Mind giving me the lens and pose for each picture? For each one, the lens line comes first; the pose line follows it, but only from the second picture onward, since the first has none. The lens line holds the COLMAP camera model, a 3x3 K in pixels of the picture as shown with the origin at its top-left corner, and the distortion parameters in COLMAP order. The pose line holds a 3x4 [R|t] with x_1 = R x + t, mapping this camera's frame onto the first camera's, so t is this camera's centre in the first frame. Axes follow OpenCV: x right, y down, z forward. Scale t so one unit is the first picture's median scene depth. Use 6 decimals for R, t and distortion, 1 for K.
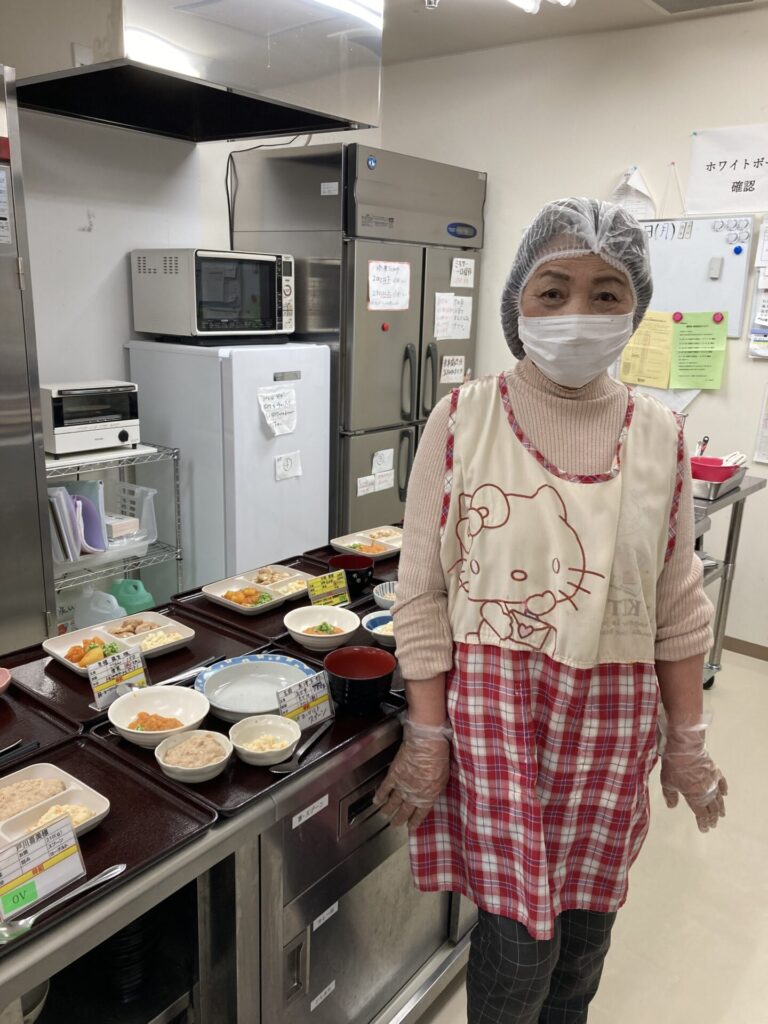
lens RADIAL K [[841.2, 0, 385.0], [0, 841.2, 513.7], [0, 0, 1]] dist [0.035492, -0.041432]
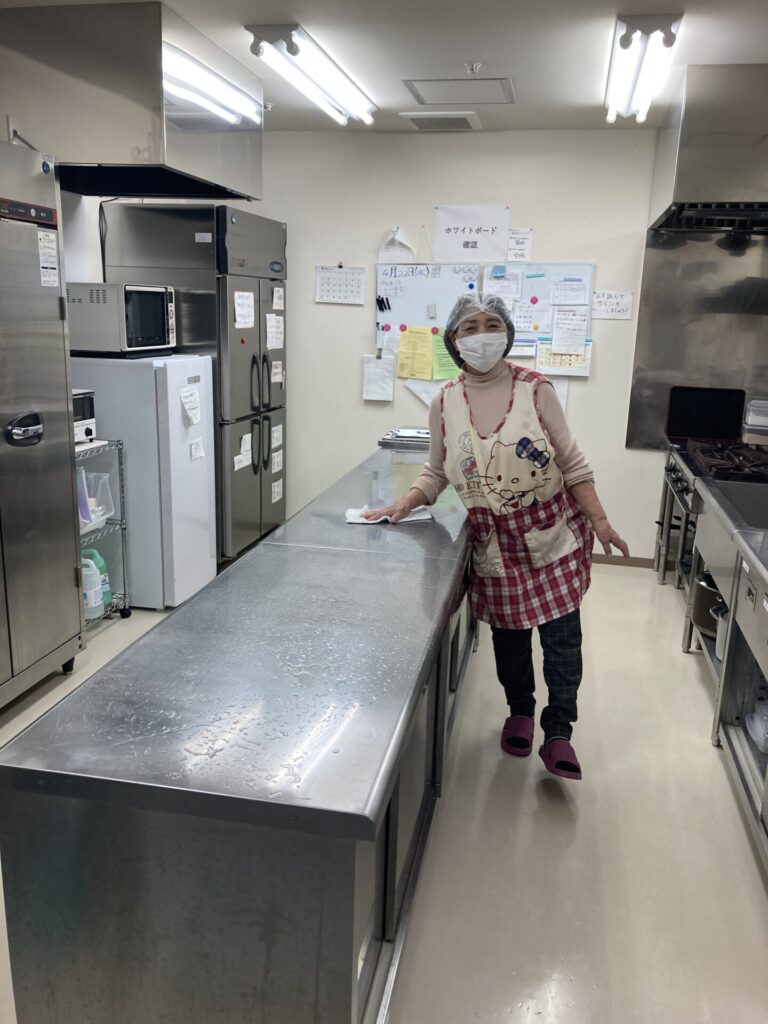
lens RADIAL K [[841.2, 0, 386.0], [0, 841.2, 513.1], [0, 0, 1]] dist [0.035492, -0.041432]
pose [[0.899881, -0.107475, 0.422686, -0.397339], [0.109834, 0.993771, 0.018849, 0.047272], [-0.422079, 0.029463, 0.906080, -0.290837]]
